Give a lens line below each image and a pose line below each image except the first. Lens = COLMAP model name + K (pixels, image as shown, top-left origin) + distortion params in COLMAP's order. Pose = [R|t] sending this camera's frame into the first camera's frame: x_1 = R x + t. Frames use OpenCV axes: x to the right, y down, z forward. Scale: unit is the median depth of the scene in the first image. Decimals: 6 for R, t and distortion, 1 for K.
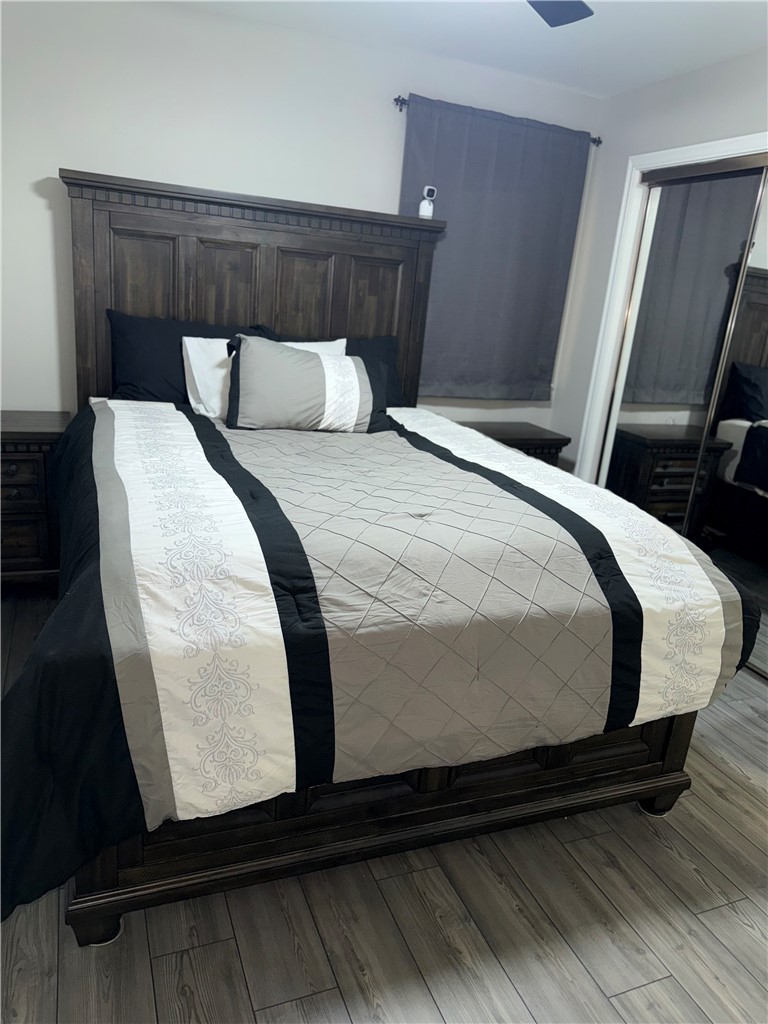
lens RADIAL K [[711.5, 0, 384.0], [0, 711.5, 512.0], [0, 0, 1]] dist [0.051422, -0.085093]
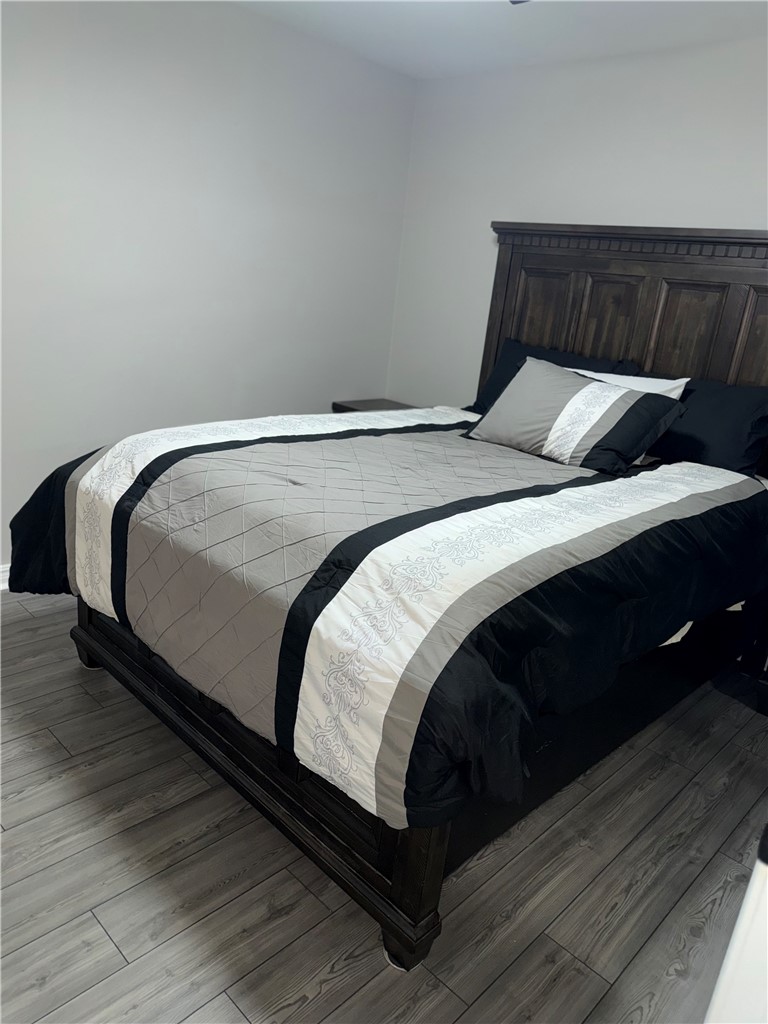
lens RADIAL K [[728.3, 0, 384.0], [0, 728.3, 512.0], [0, 0, 1]] dist [0.046570, -0.093931]
pose [[0.403199, 0.225252, -0.886957, 1.019484], [-0.325495, 0.941150, 0.091049, -0.091877], [0.855268, 0.251989, 0.452789, 0.563854]]
